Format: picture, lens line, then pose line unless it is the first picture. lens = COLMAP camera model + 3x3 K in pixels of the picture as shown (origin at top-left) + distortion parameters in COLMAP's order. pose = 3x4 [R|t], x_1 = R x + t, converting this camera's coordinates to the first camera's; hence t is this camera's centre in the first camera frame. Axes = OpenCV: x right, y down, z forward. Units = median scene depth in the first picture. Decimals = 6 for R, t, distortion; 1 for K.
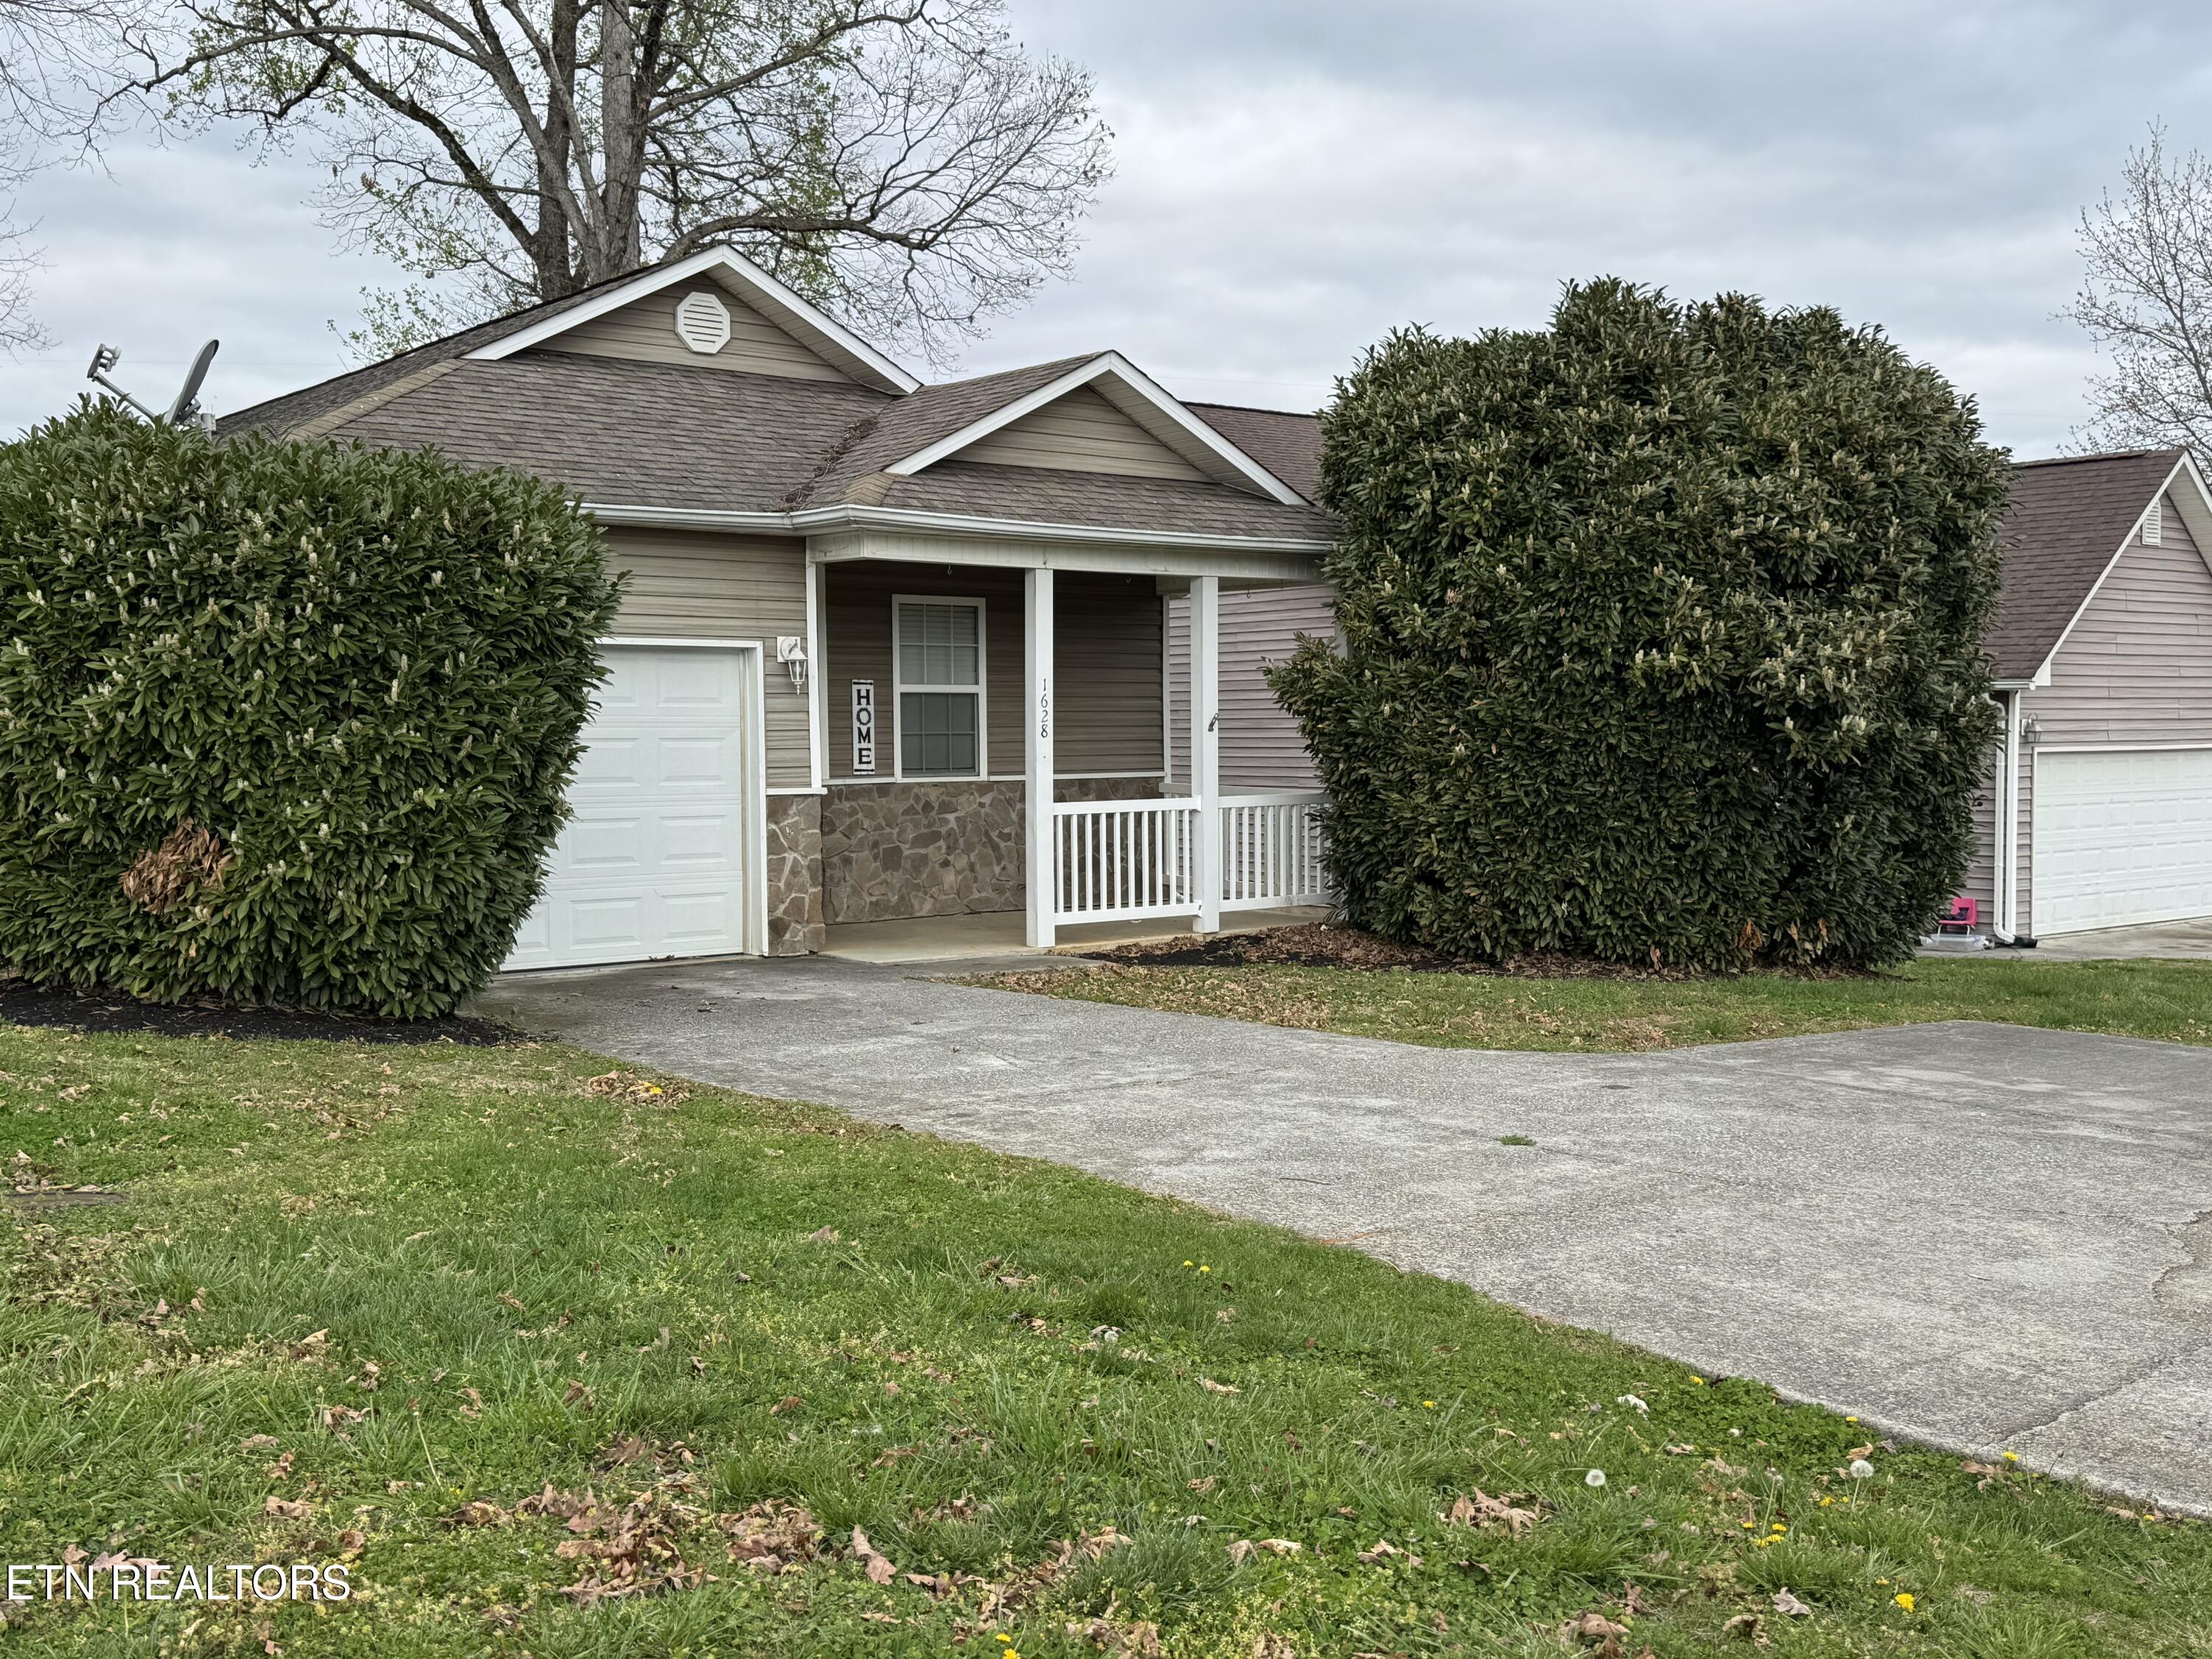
lens RADIAL K [[2218.2, 0, 1117.6], [0, 2218.2, 841.5], [0, 0, 1]] dist [0.087900, 0.000000]
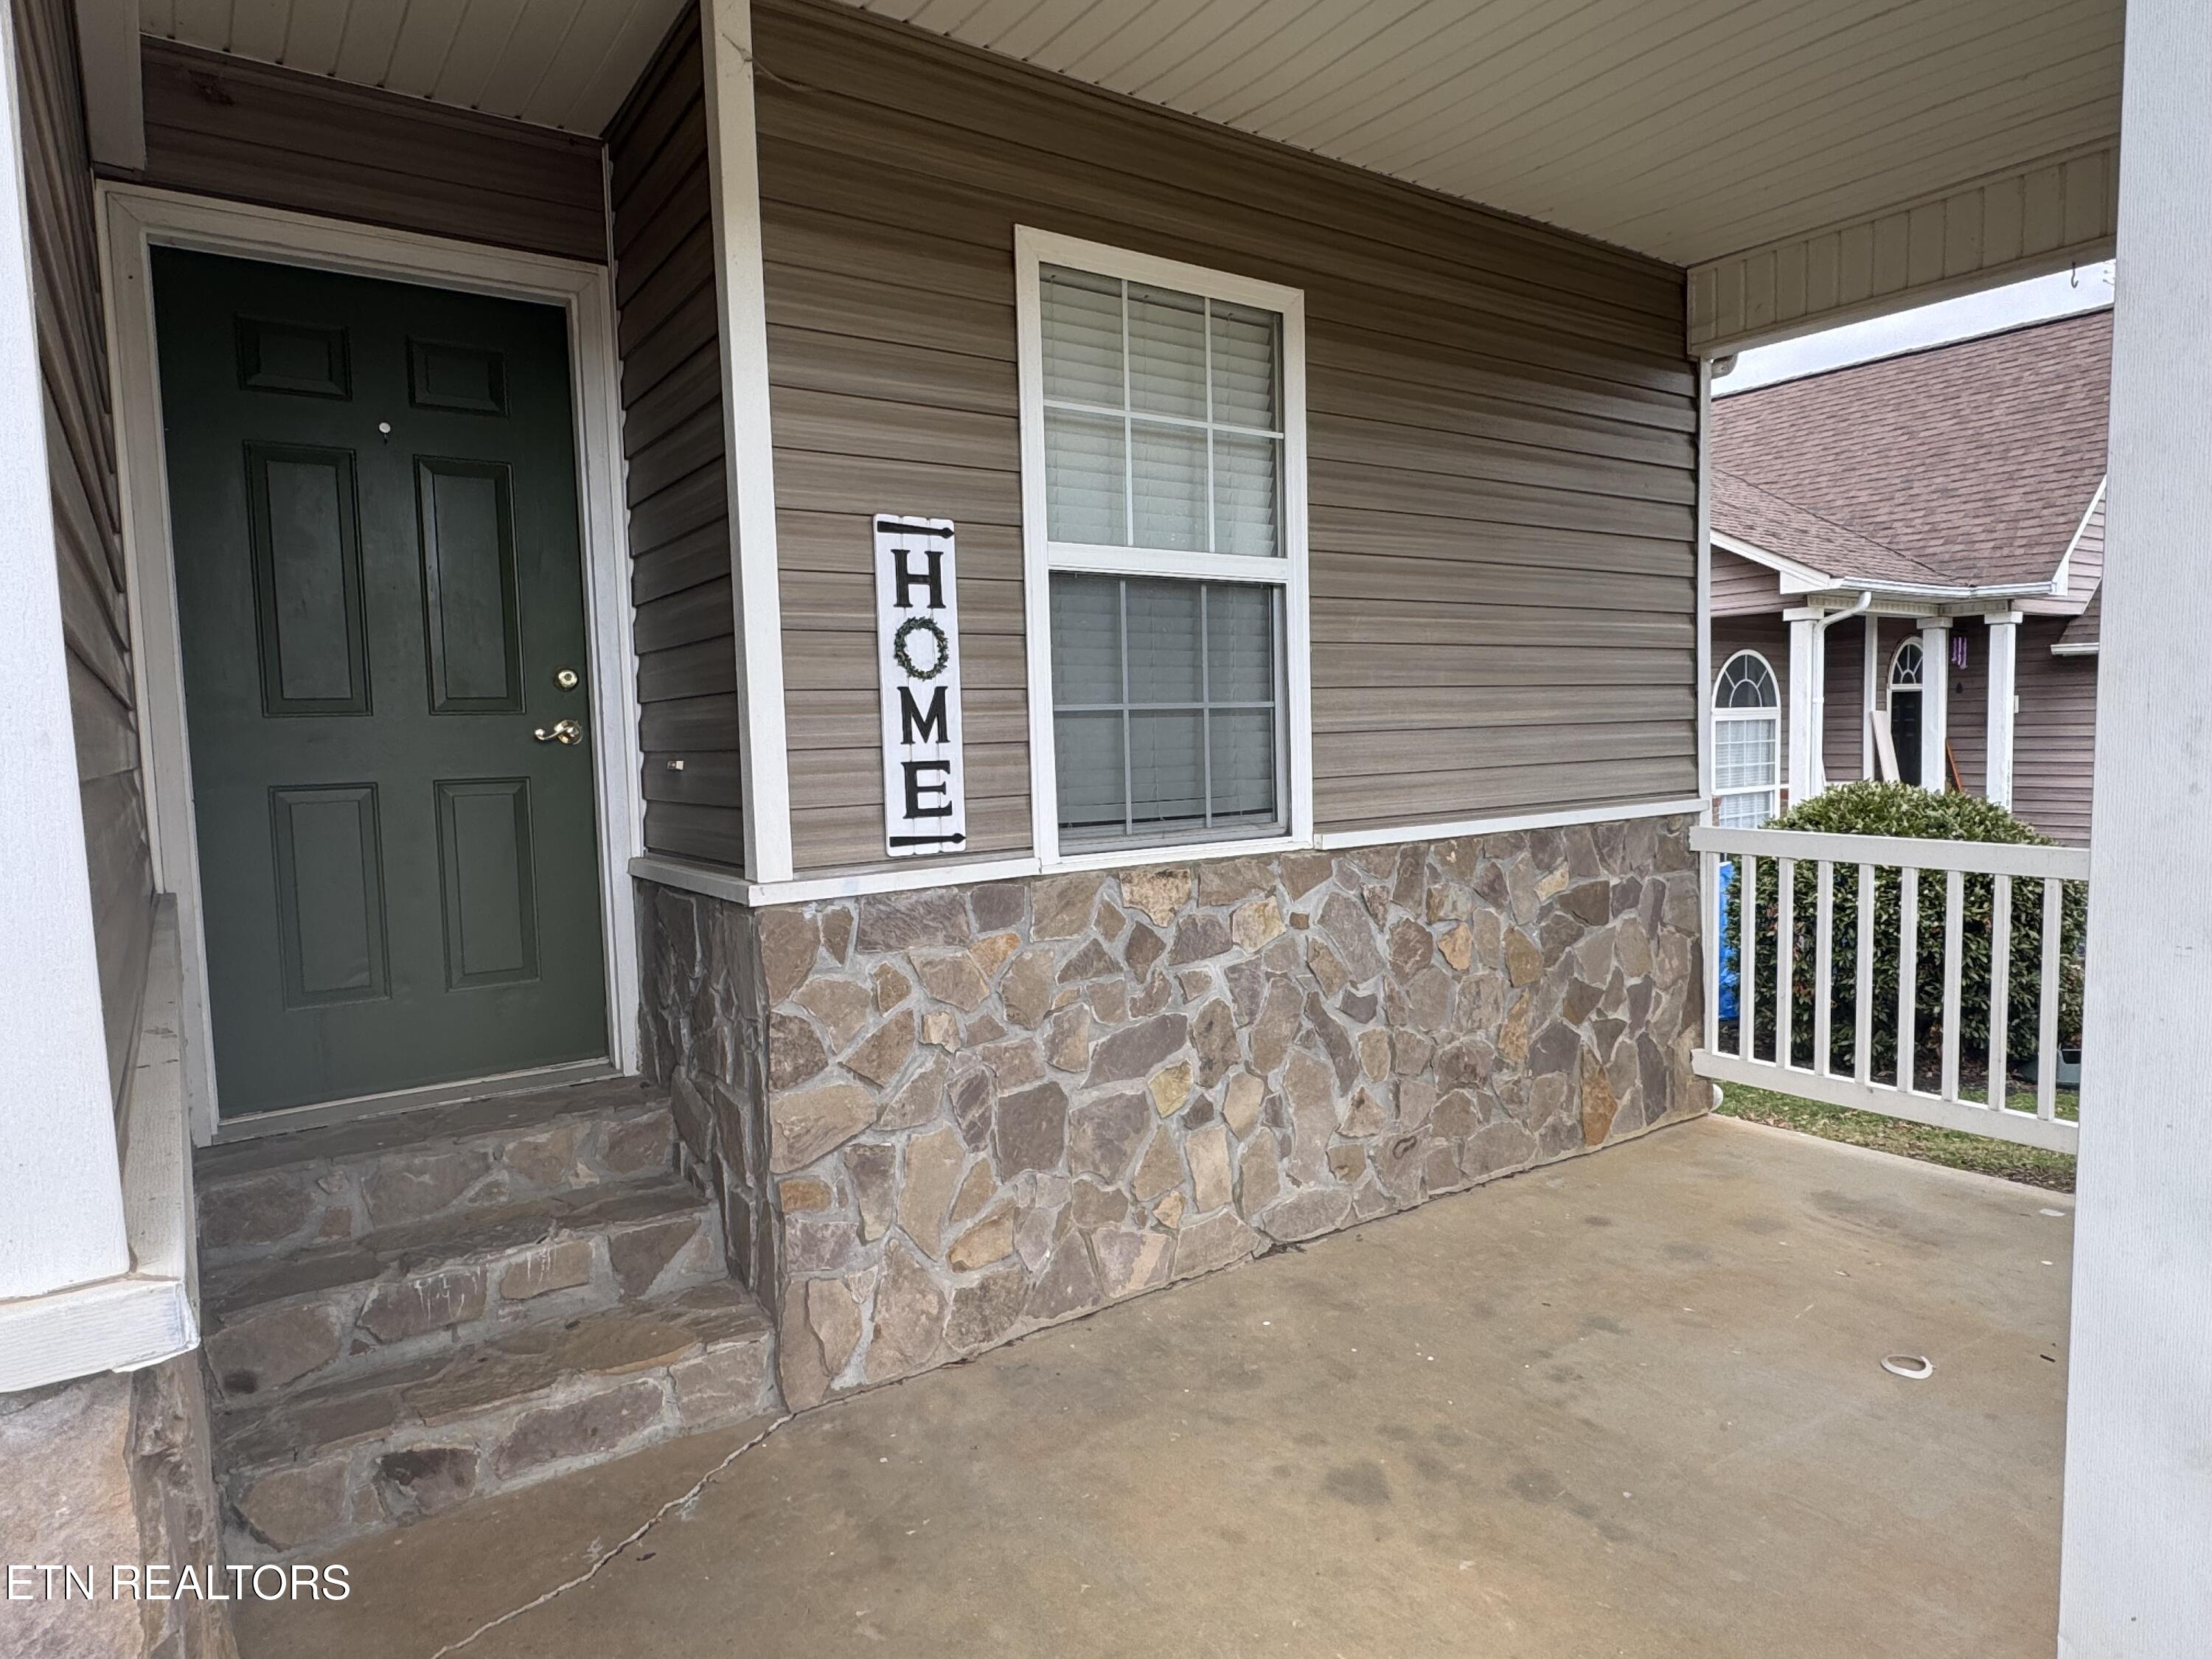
lens RADIAL K [[1304.0, 0, 1098.7], [0, 1304.0, 828.2], [0, 0, 1]] dist [-0.002066, -0.000088]
pose [[0.997749, -0.017780, -0.064666, -0.089397], [0.018947, 0.999668, 0.017475, -0.039400], [0.064333, -0.018661, 0.997754, 0.916734]]
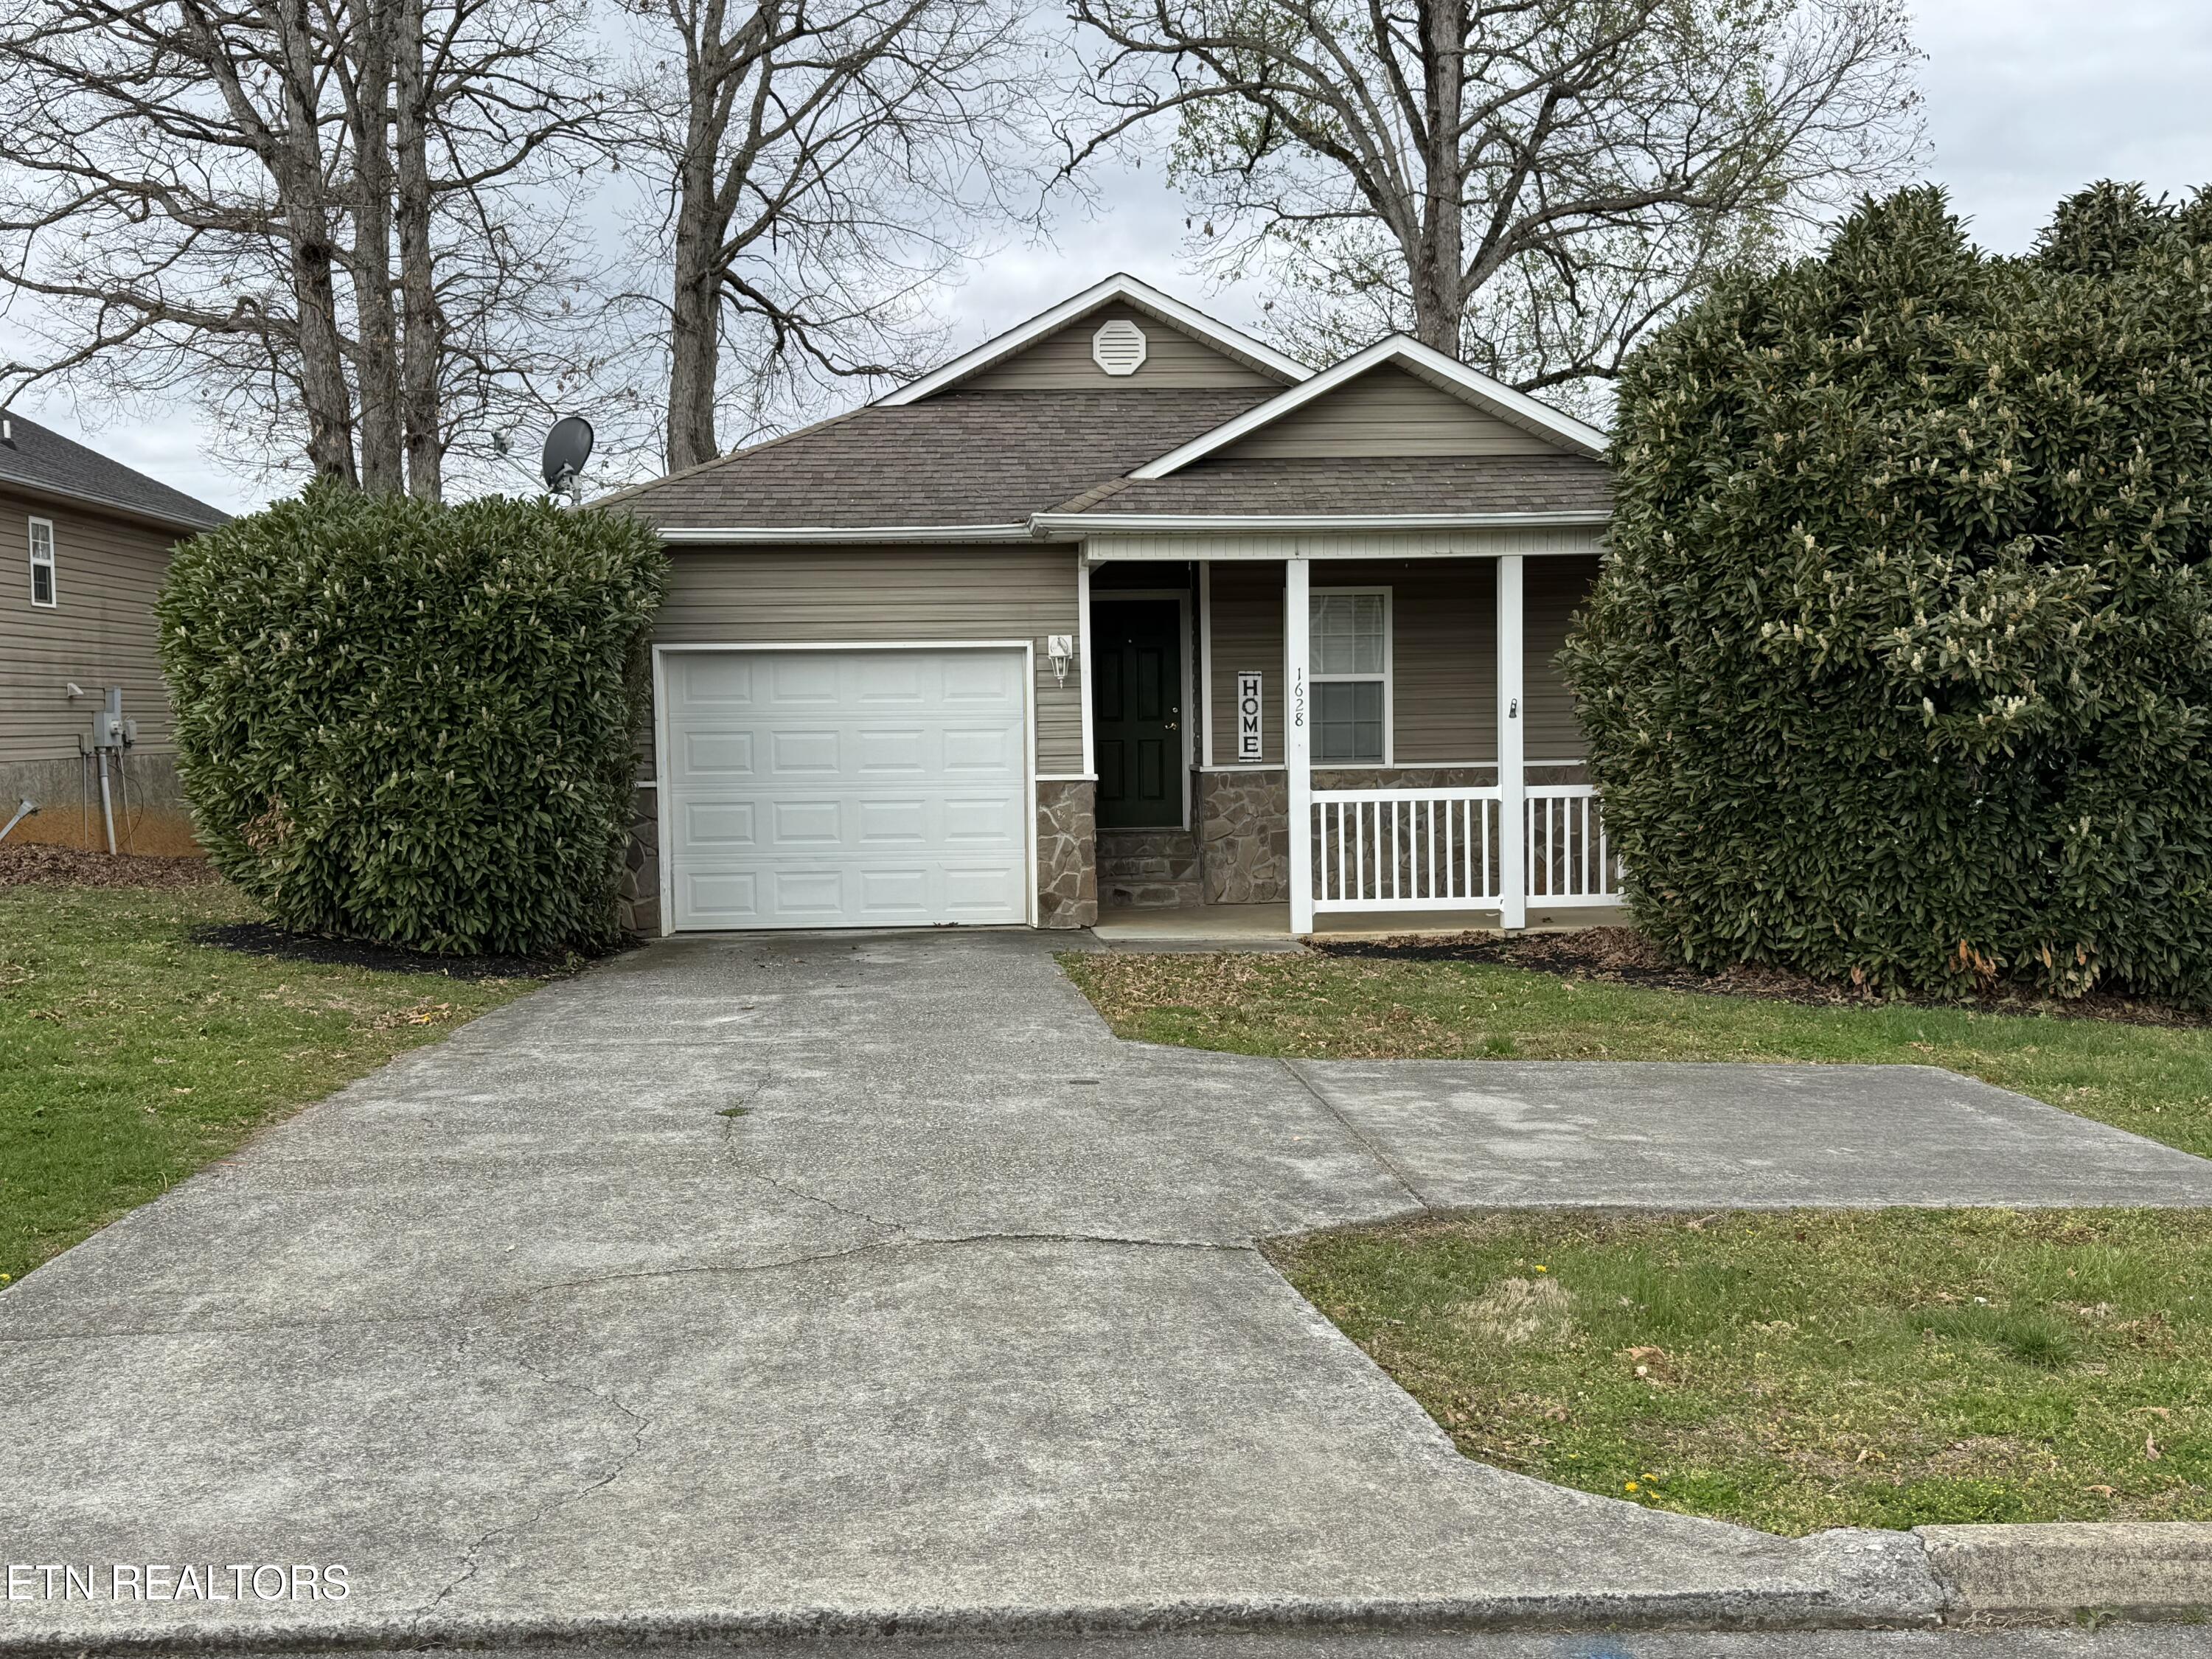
lens RADIAL K [[2218.2, 0, 1106.3], [0, 2218.2, 824.1], [0, 0, 1]] dist [0.087900, 0.000000]
pose [[0.817092, 0.019817, -0.576167, 0.473239], [-0.020279, 0.999779, 0.005628, -0.006077], [0.576151, 0.007086, 0.817313, 0.120586]]
